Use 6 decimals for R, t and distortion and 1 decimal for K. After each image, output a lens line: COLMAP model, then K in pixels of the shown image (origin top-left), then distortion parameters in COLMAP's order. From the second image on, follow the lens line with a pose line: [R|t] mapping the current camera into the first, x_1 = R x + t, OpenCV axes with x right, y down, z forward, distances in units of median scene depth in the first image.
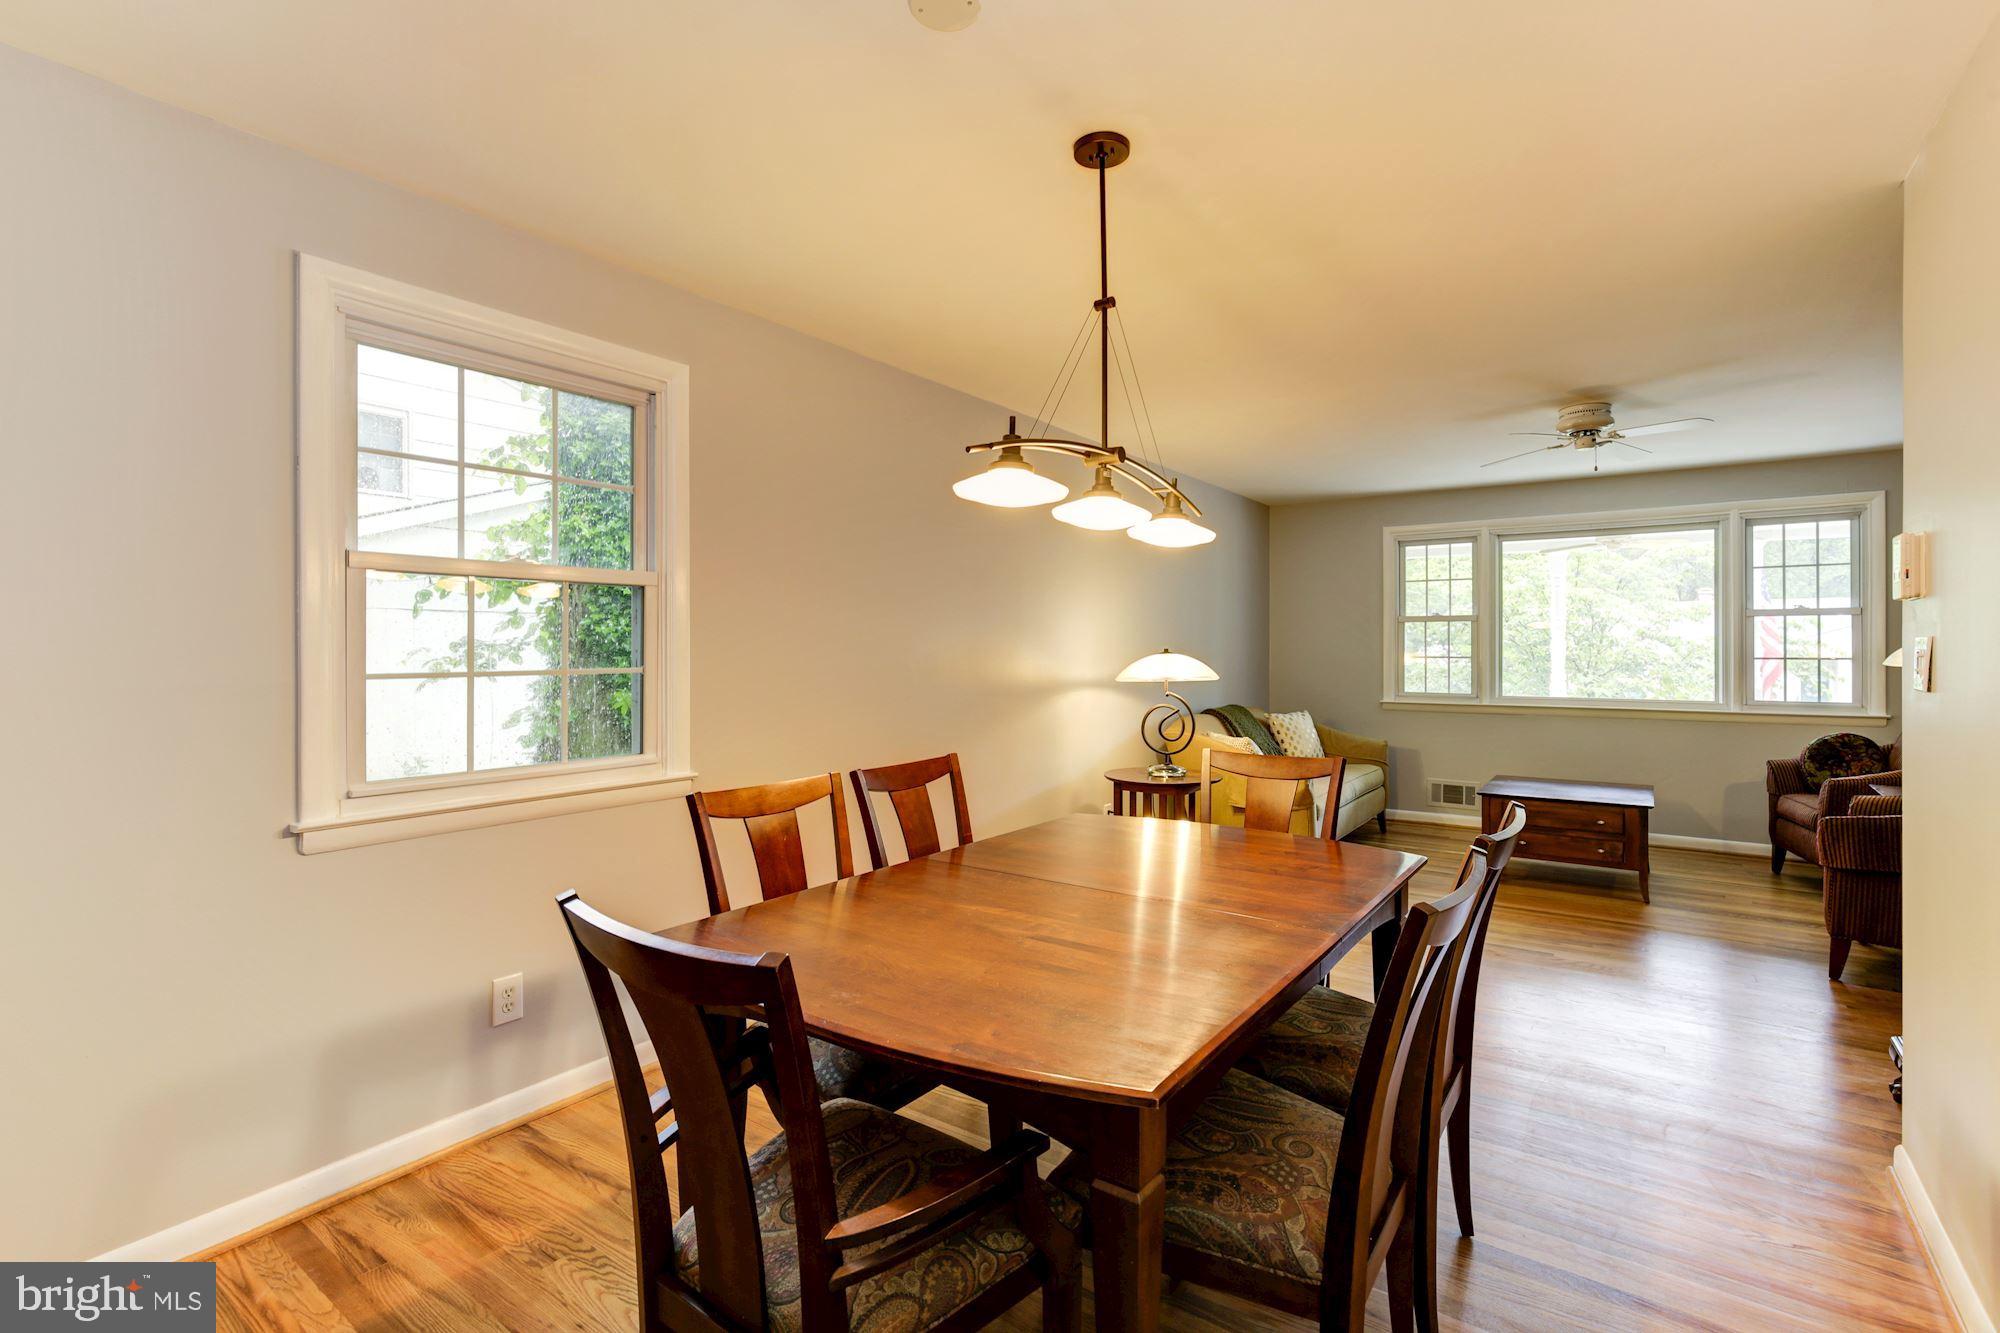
lens RADIAL K [[919.9, 0, 1015.2], [0, 919.9, 653.9], [0, 0, 1]] dist [-0.013584, 0.000579]
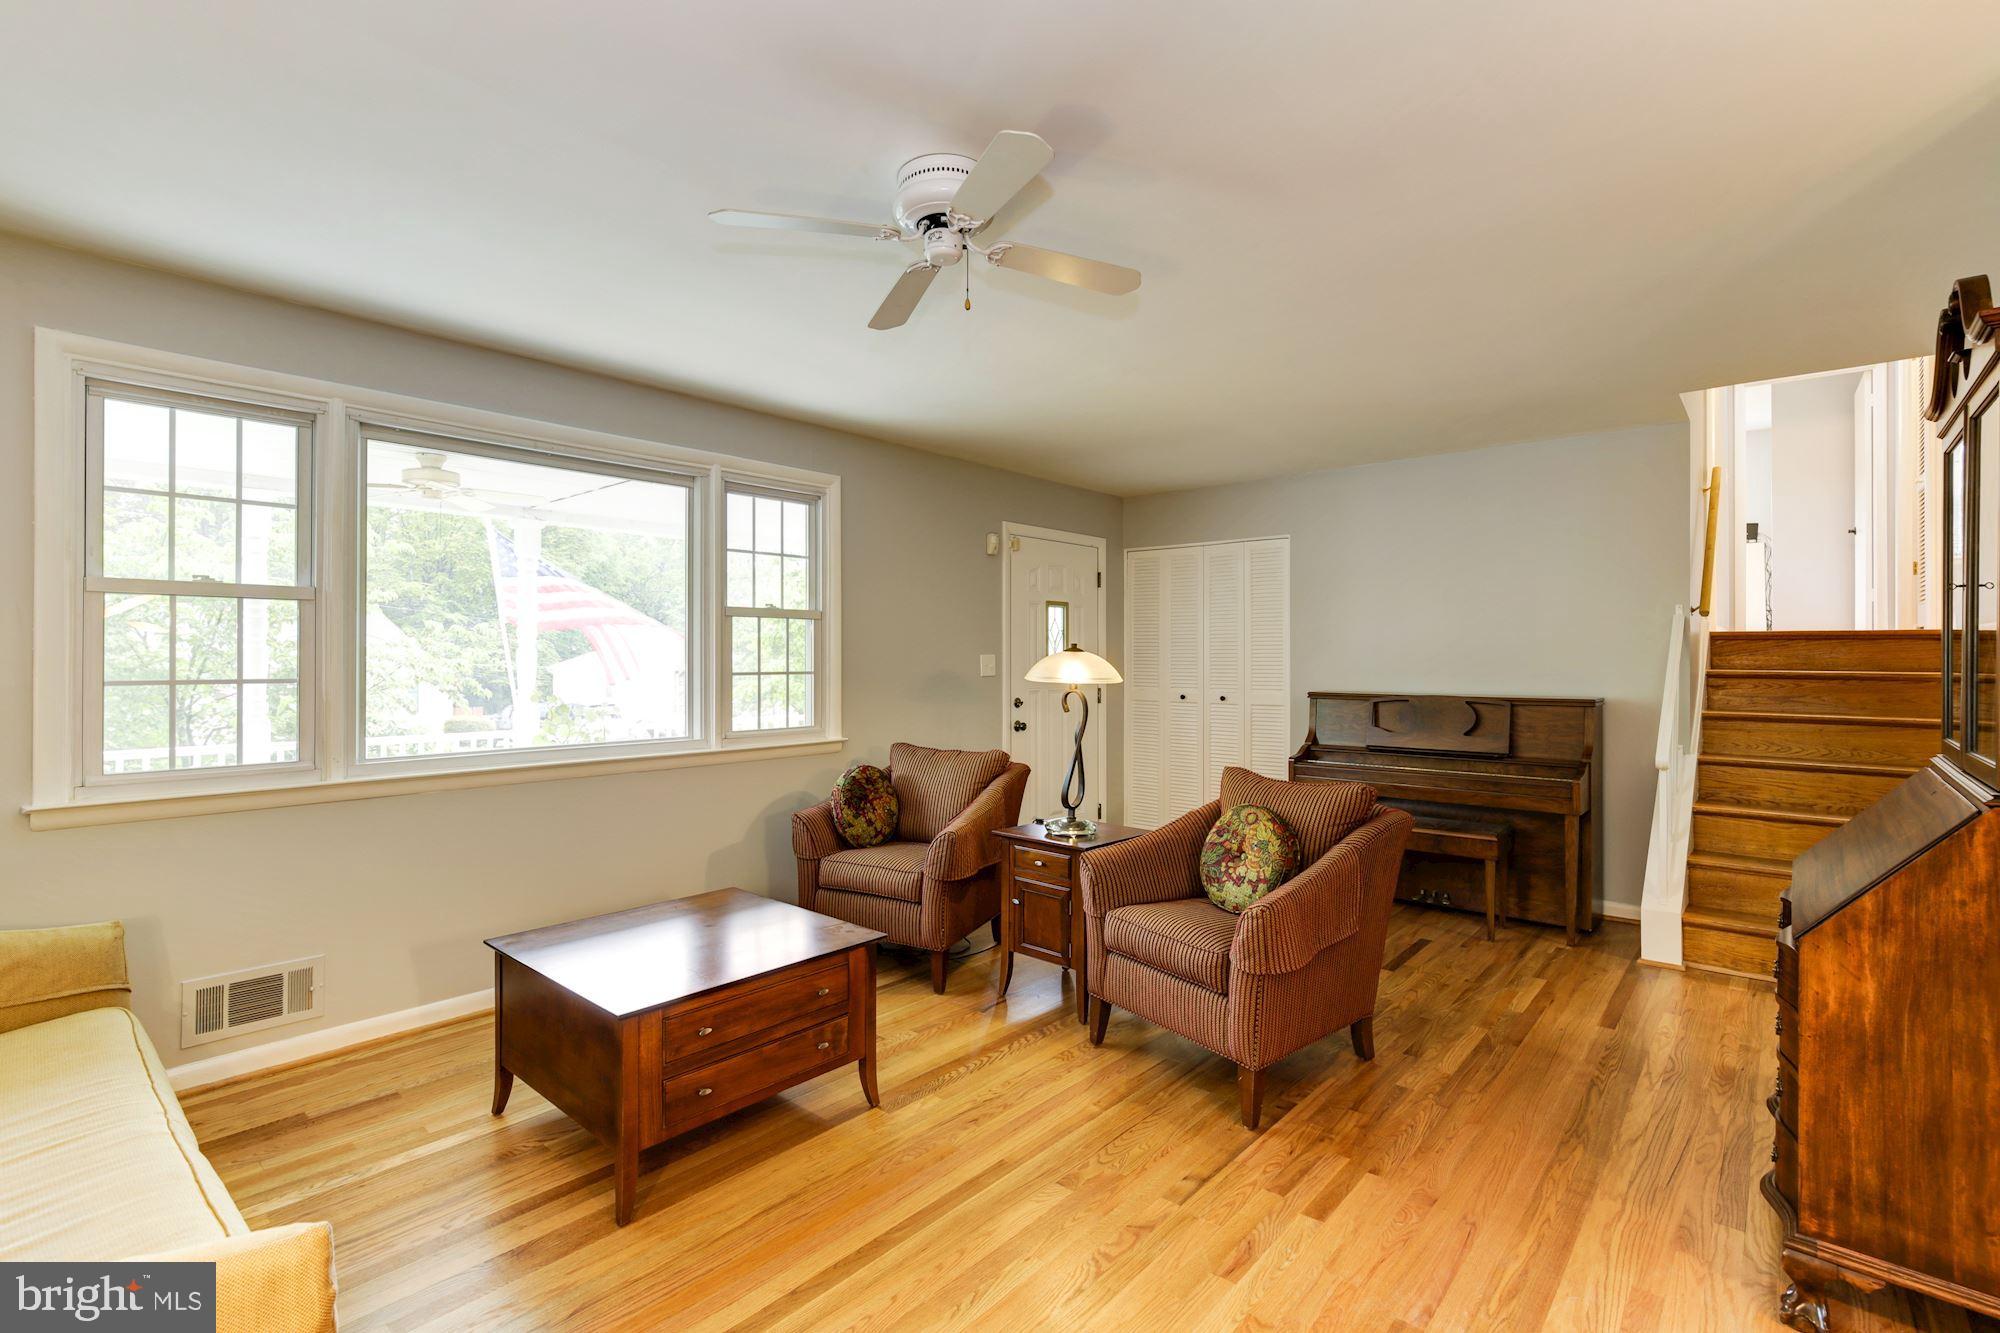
lens RADIAL K [[919.9, 0, 1015.2], [0, 919.9, 653.9], [0, 0, 1]] dist [-0.013584, 0.000579]
pose [[0.099383, 0.002803, 0.995045, 0.096938], [0.001656, 0.999994, -0.002982, -0.008294], [-0.995048, 0.001944, 0.099378, 0.677715]]
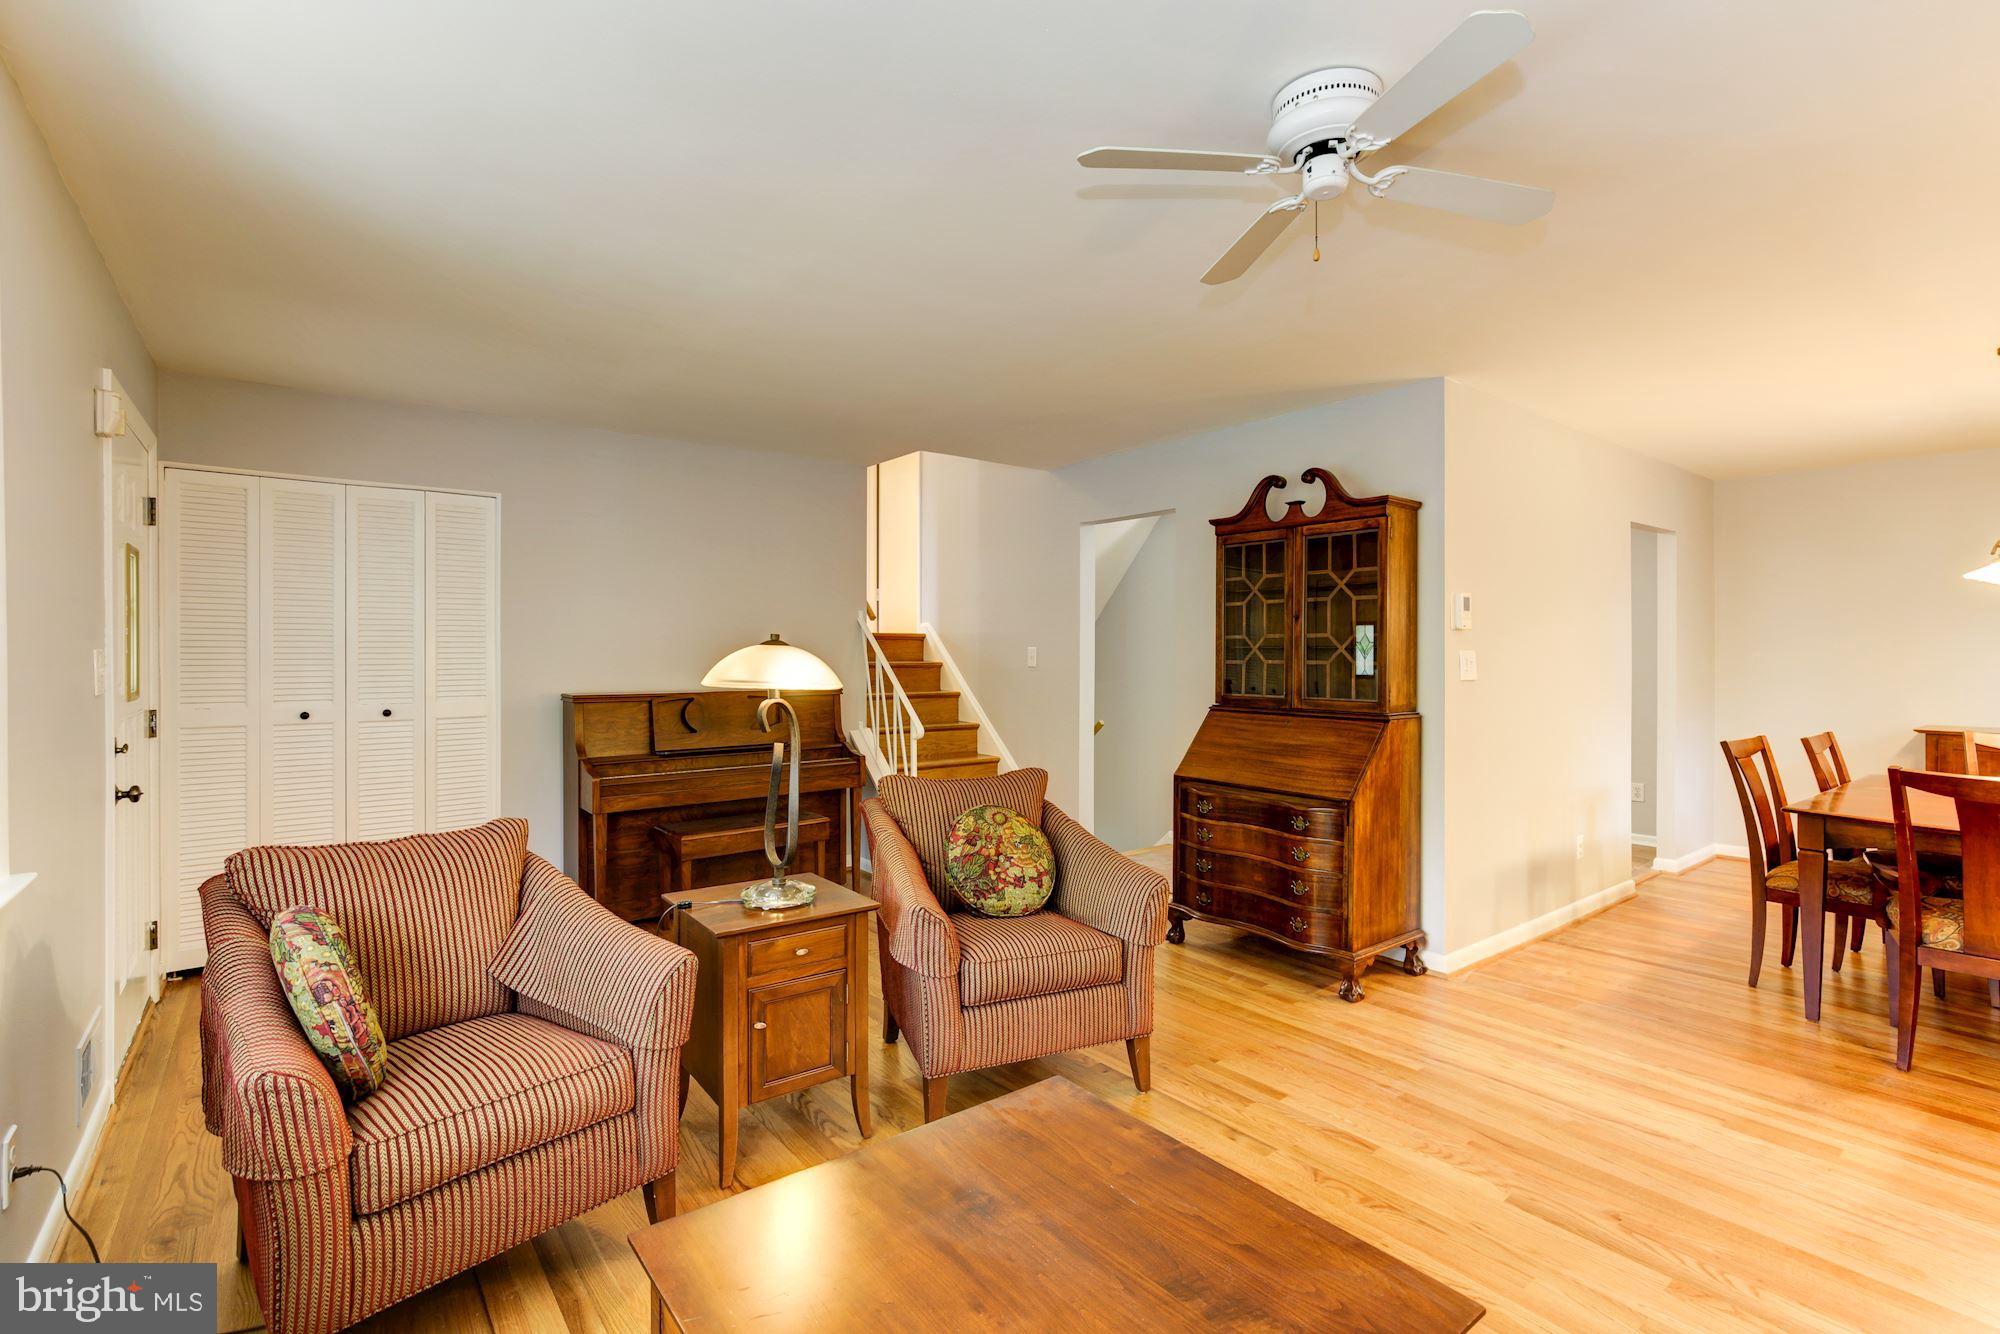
lens RADIAL K [[919.9, 0, 1015.2], [0, 919.9, 654.4], [0, 0, 1]] dist [-0.013584, 0.000579]
pose [[-0.959112, -0.000757, 0.283025, 0.506554], [0.000473, 0.999991, 0.004278, -0.009145], [-0.283026, 0.004237, -0.959103, 1.112442]]
